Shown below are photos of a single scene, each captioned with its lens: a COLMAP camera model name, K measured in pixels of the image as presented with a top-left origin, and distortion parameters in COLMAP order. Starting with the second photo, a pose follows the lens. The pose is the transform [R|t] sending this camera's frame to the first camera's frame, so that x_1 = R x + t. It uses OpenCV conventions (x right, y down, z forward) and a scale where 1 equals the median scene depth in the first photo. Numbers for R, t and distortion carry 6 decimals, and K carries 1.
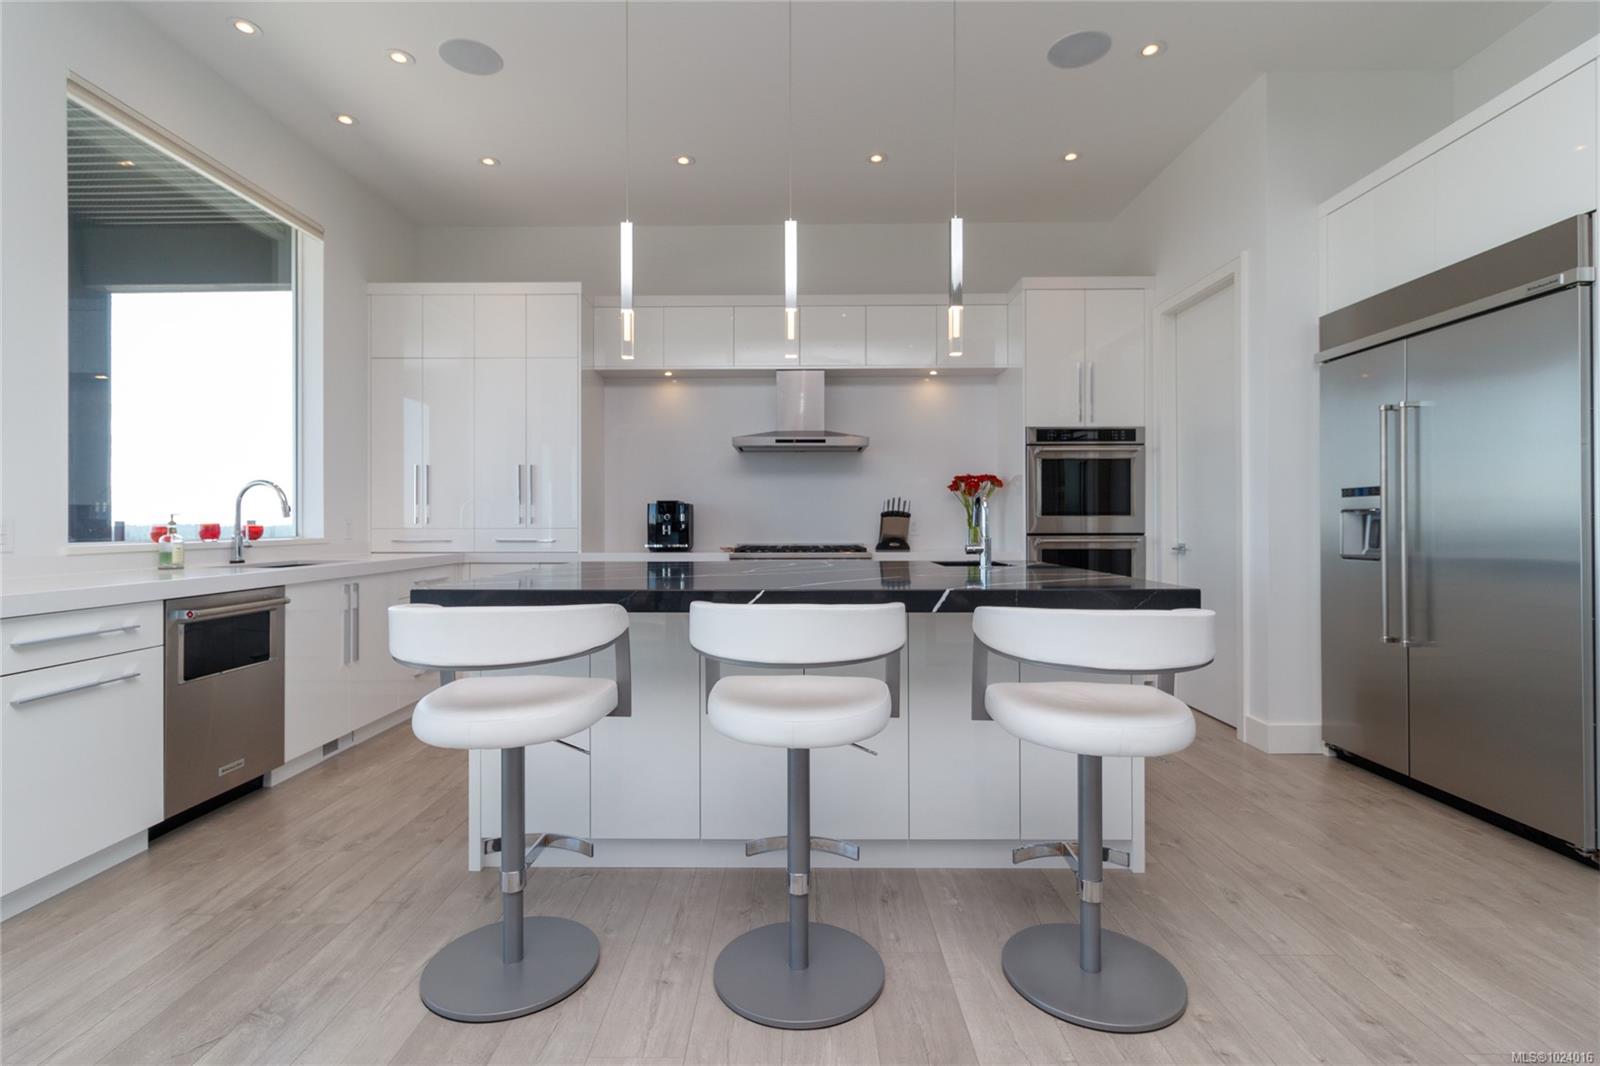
lens RADIAL K [[750.6, 0, 802.9], [0, 750.6, 523.1], [0, 0, 1]] dist [-0.001385, -0.000270]
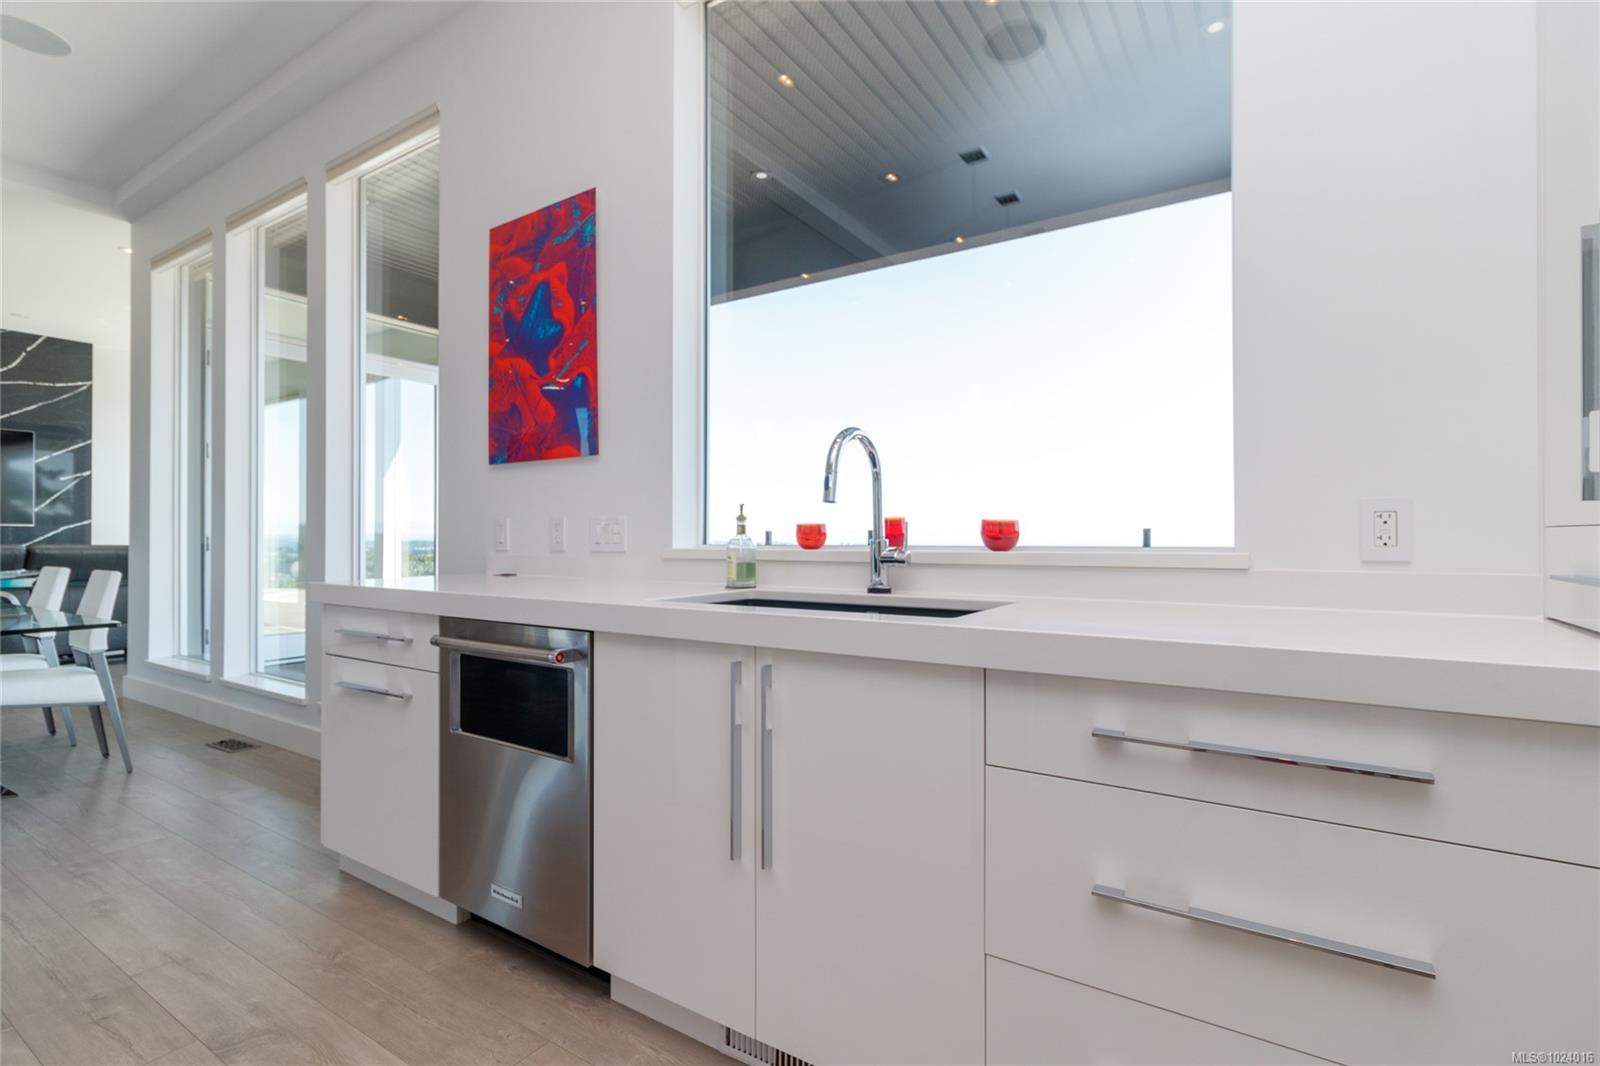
lens RADIAL K [[738.9, 0, 800.0], [0, 738.9, 533.0], [0, 0, 1]] dist [-0.000593, 0.000200]
pose [[-0.537990, 0.000051, -0.842951, -0.290930], [0.001331, 0.999999, -0.000789, 0.011686], [0.842950, -0.001546, -0.537990, 1.260760]]
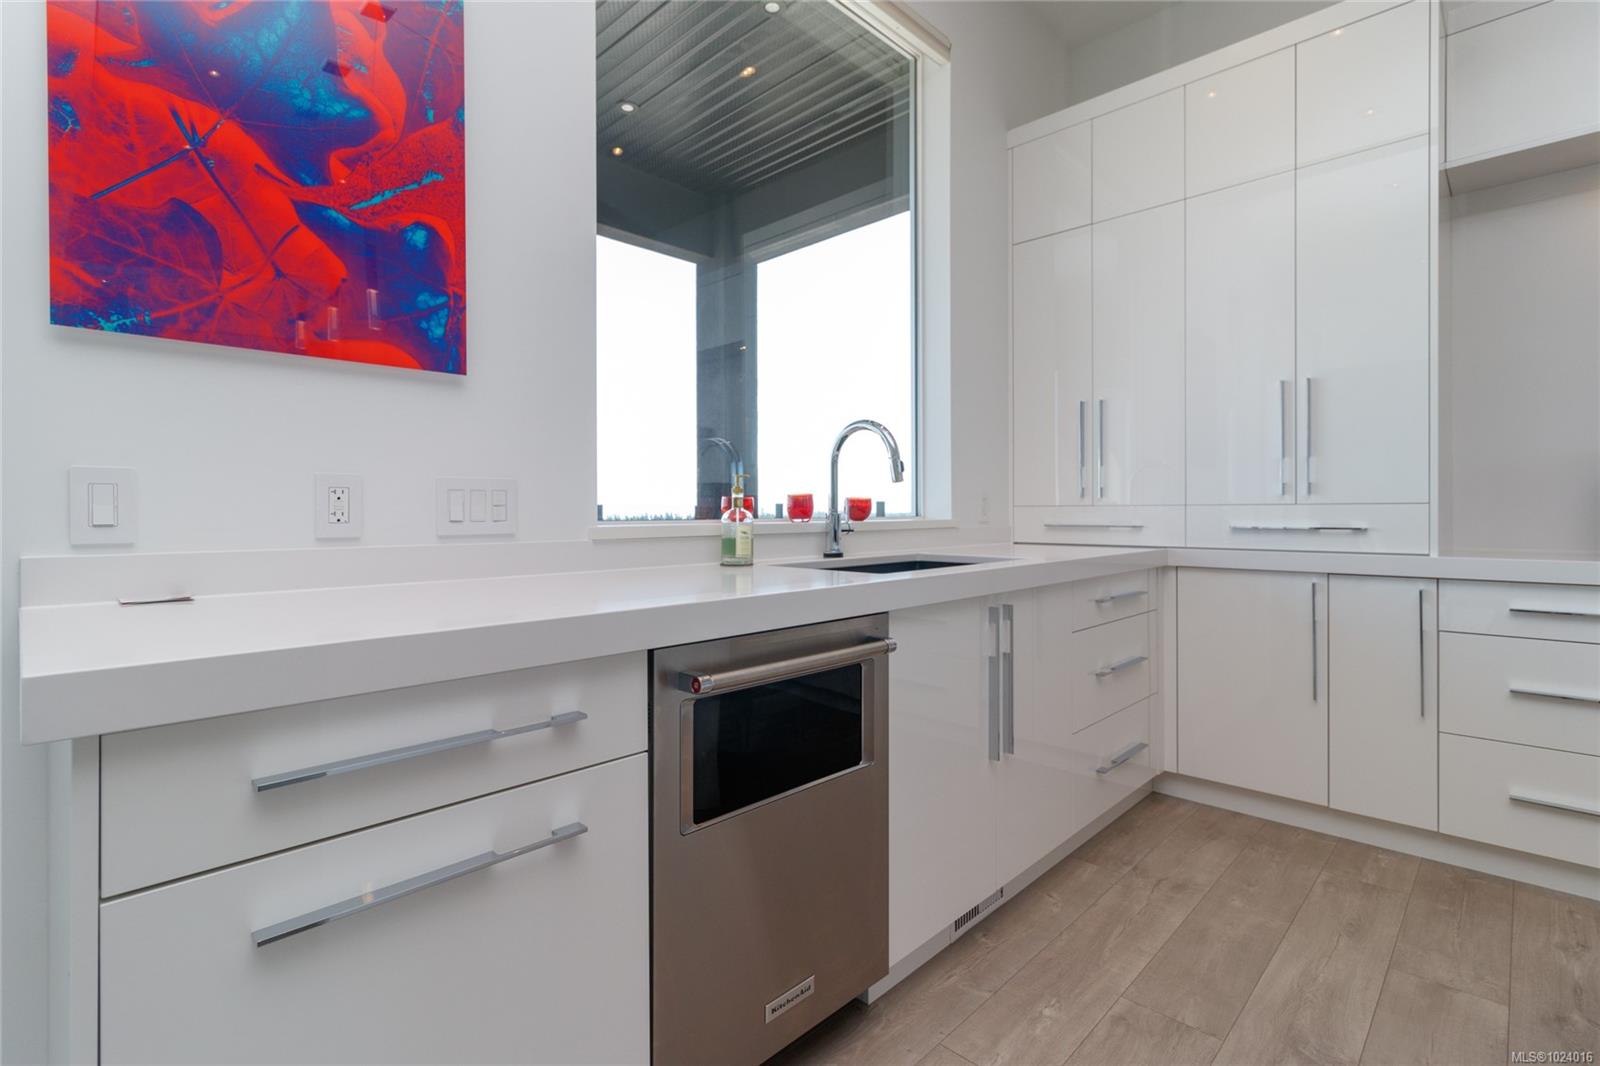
lens RADIAL K [[762.8, 0, 788.6], [0, 762.8, 509.2], [0, 0, 1]] dist [-0.001539, 0.000048]
pose [[0.717260, -0.000847, -0.696805, -0.343740], [0.000512, 1.000000, -0.000688, 0.013955], [0.696806, 0.000136, 0.717260, 0.525909]]
